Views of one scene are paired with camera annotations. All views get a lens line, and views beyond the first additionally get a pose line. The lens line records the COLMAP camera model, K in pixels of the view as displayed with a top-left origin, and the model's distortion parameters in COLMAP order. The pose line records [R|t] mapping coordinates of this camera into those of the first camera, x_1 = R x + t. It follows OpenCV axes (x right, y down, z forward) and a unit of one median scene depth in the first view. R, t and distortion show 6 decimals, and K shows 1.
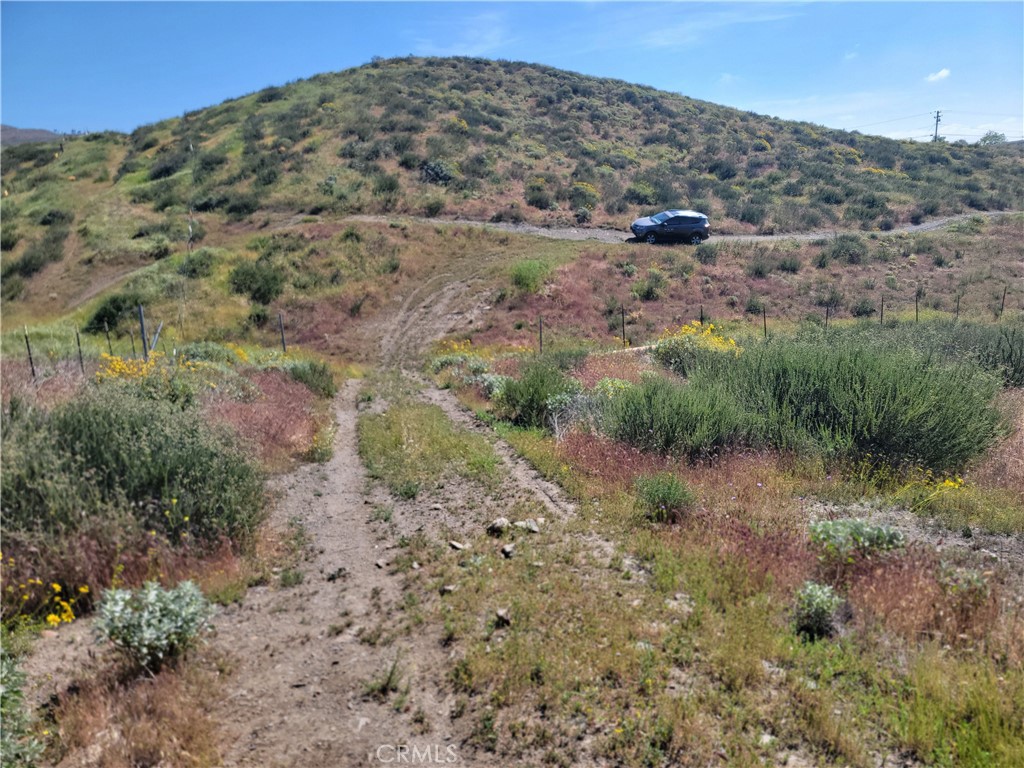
lens RADIAL K [[708.7, 0, 535.1], [0, 708.7, 387.8], [0, 0, 1]] dist [0.075110, -0.034638]
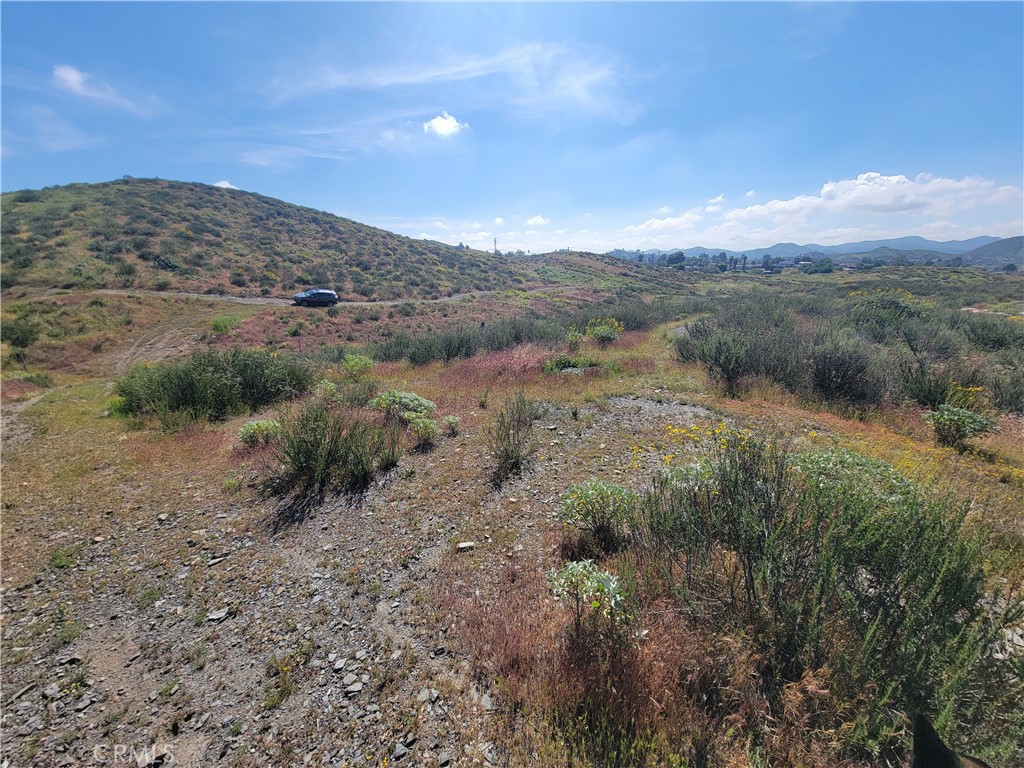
lens RADIAL K [[416.9, 0, 516.1], [0, 416.9, 384.1], [0, 0, 1]] dist [-0.008135, 0.002275]
pose [[0.882595, -0.087827, 0.461858, 0.112010], [0.086888, 0.995944, 0.023350, 0.027358], [-0.462036, 0.019522, 0.886646, -0.230325]]
